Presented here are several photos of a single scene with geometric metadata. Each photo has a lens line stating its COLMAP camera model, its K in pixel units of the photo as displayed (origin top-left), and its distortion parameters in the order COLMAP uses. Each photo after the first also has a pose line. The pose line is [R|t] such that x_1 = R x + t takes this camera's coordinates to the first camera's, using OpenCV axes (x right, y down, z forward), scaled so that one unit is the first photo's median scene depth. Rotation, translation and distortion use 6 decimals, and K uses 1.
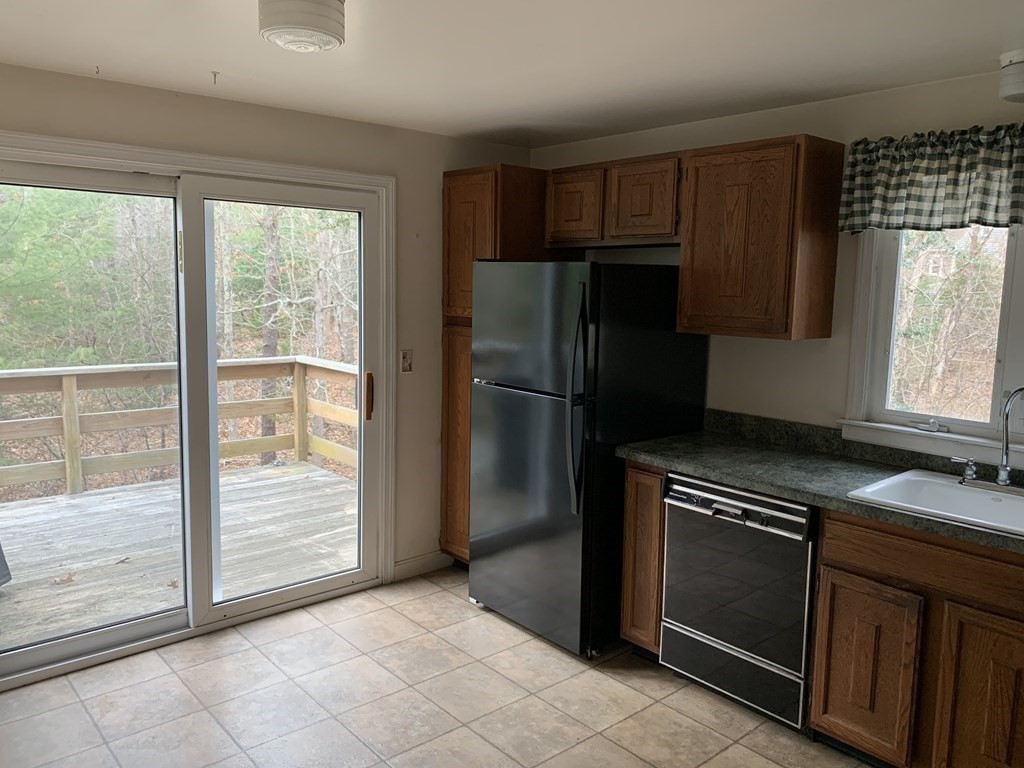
lens RADIAL K [[796.8, 0, 514.1], [0, 796.8, 377.9], [0, 0, 1]] dist [0.036061, -0.033328]
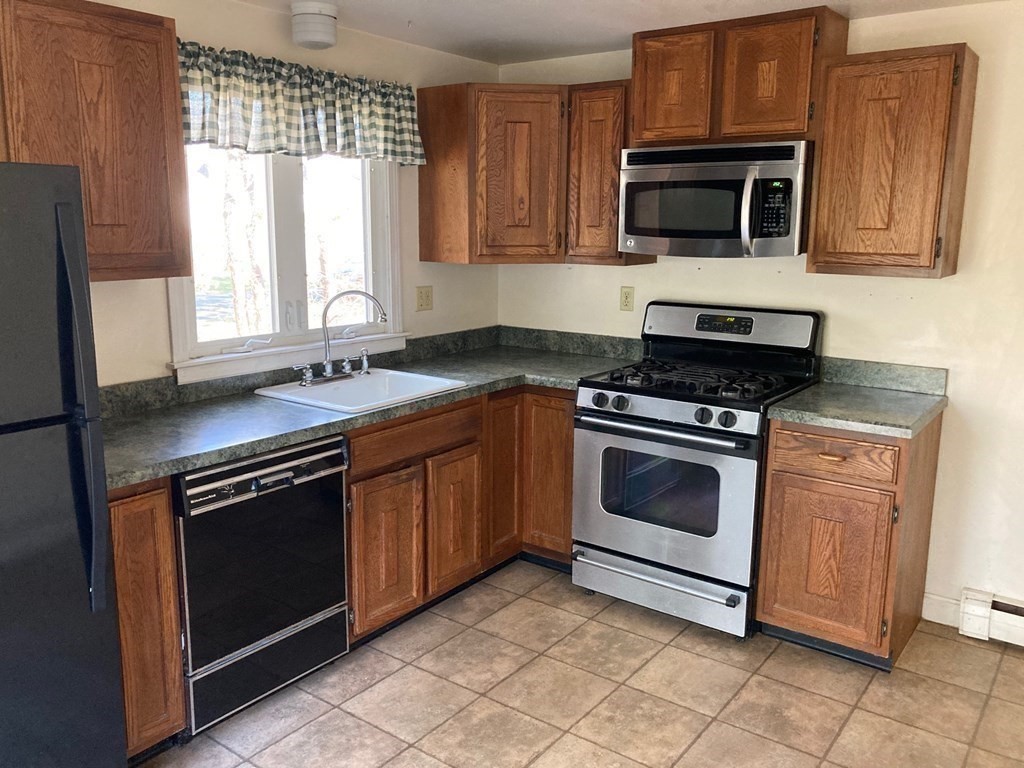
lens RADIAL K [[842.5, 0, 501.4], [0, 842.5, 378.5], [0, 0, 1]] dist [0.030133, -0.029337]
pose [[-0.205427, -0.198741, 0.958281, -0.594879], [0.114398, 0.967575, 0.225193, -0.107518], [-0.971963, 0.155886, -0.176030, 0.880508]]
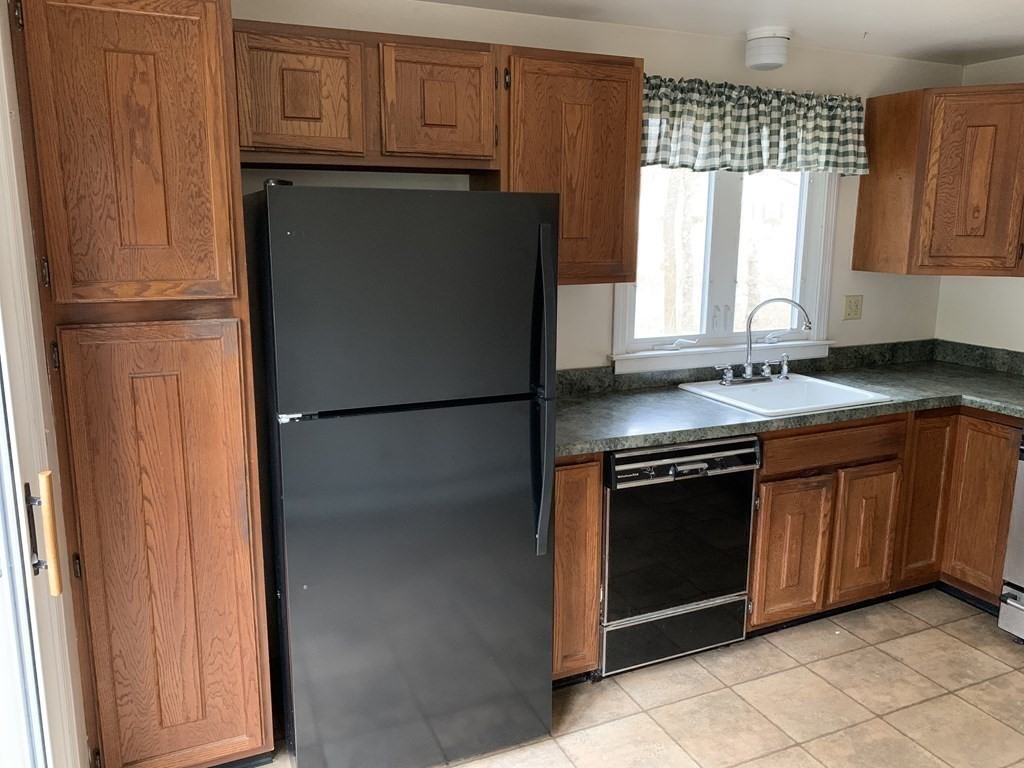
lens RADIAL K [[796.8, 0, 511.2], [0, 796.8, 372.1], [0, 0, 1]] dist [0.036061, -0.033328]
pose [[0.282860, -0.197157, 0.938680, -0.623683], [0.120187, 0.978218, 0.169245, -0.123118], [-0.951602, 0.064944, 0.300394, 0.884286]]
